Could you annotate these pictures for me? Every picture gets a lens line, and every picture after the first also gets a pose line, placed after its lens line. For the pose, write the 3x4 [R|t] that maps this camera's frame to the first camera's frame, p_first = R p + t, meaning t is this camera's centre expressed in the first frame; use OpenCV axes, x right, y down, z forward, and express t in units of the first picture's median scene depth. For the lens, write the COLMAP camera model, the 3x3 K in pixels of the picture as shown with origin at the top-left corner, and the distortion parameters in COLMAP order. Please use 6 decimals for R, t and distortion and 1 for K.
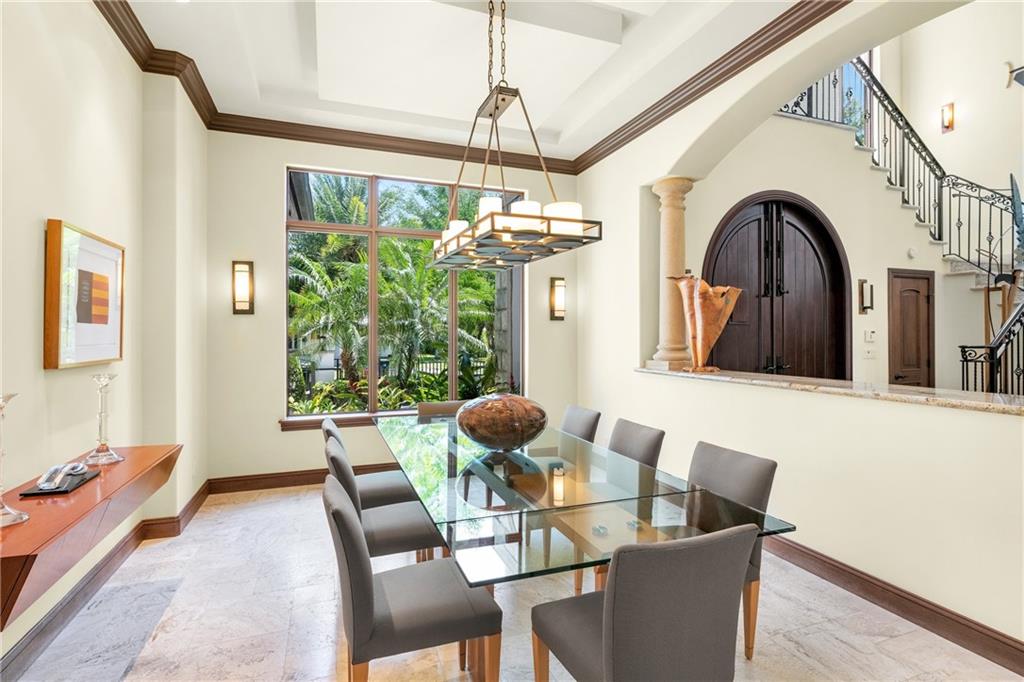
lens RADIAL K [[495.3, 0, 511.5], [0, 495.3, 335.6], [0, 0, 1]] dist [0.003577, -0.004401]
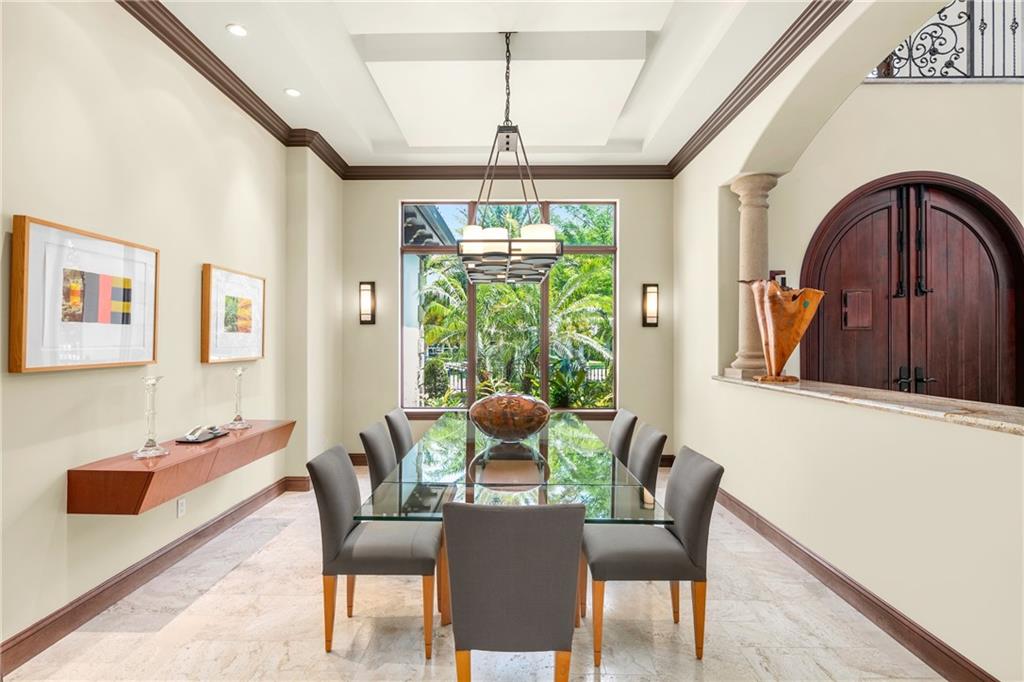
lens RADIAL K [[495.3, 0, 510.1], [0, 495.3, 342.6], [0, 0, 1]] dist [0.003577, -0.004401]
pose [[0.936952, 0.002789, -0.349446, 0.232738], [-0.002506, 0.999996, 0.001264, 0.000633], [0.349448, -0.000309, 0.936956, -0.045455]]
